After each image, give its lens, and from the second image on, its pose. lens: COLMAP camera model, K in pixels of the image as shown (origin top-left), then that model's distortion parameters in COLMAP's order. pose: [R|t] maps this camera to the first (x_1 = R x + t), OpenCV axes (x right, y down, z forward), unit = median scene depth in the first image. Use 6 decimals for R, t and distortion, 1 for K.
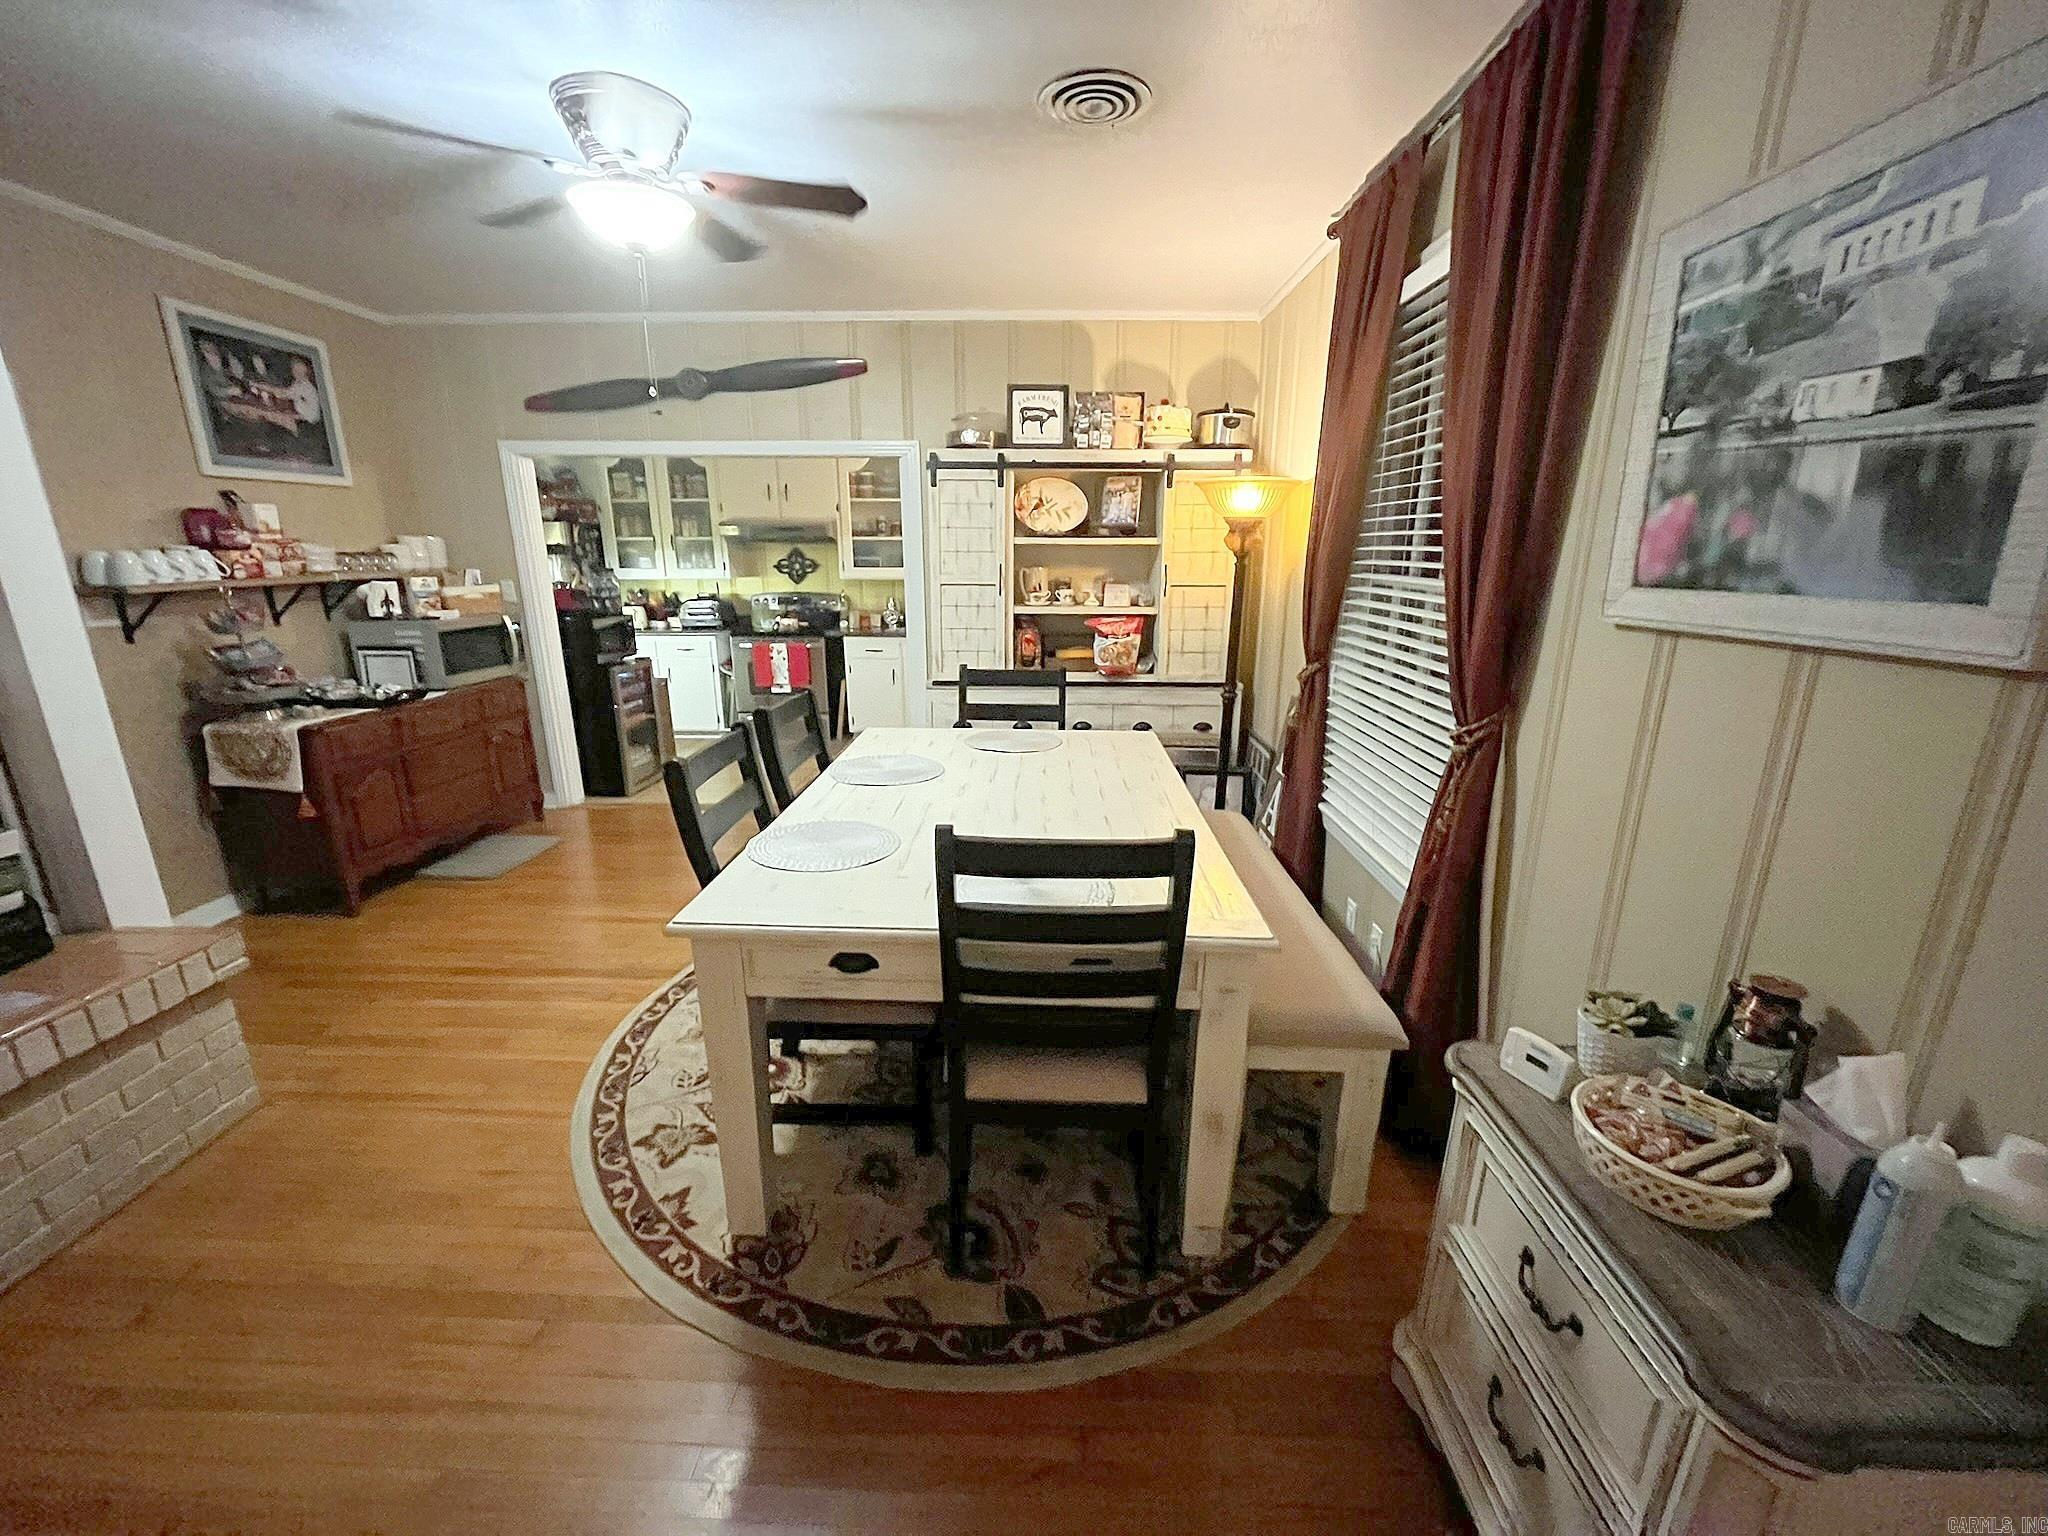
lens RADIAL K [[825.5, 0, 1029.3], [0, 825.5, 777.1], [0, 0, 1]] dist [-0.001841, -0.000513]
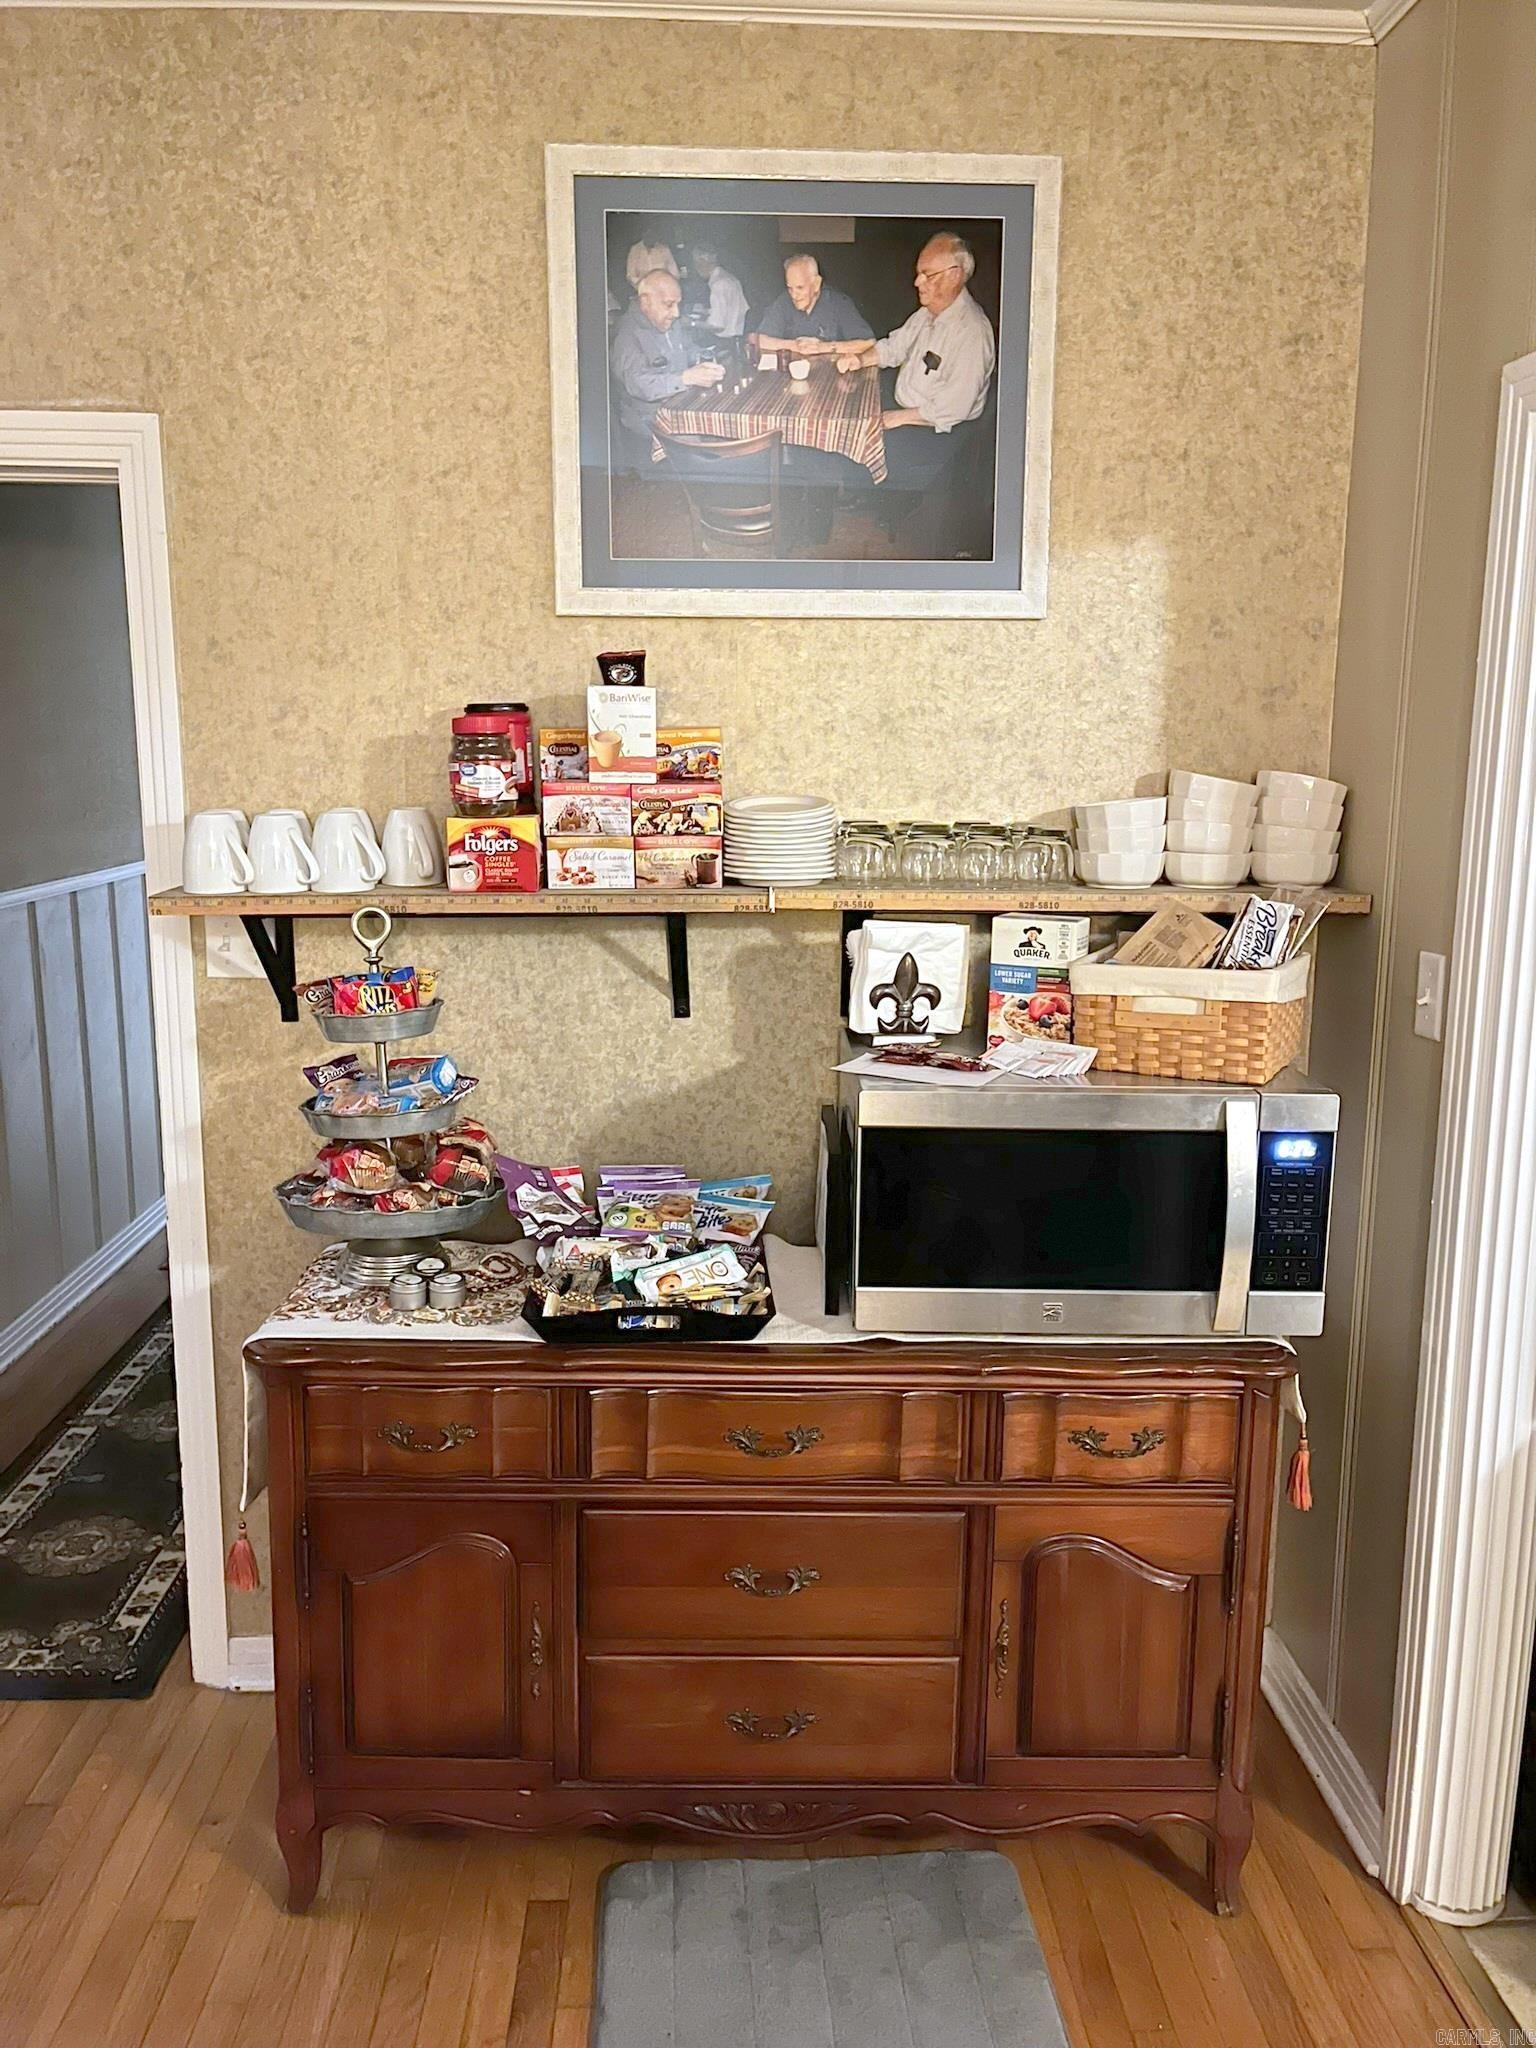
lens RADIAL K [[1541.1, 0, 764.3], [0, 1541.1, 1024.5], [0, 0, 1]] dist [0.037010, 0.000481]
pose [[0.044319, 0.169029, -0.984614, -0.246008], [-0.274461, 0.949718, 0.150684, -0.293869], [0.960576, 0.263560, 0.088483, 0.981639]]
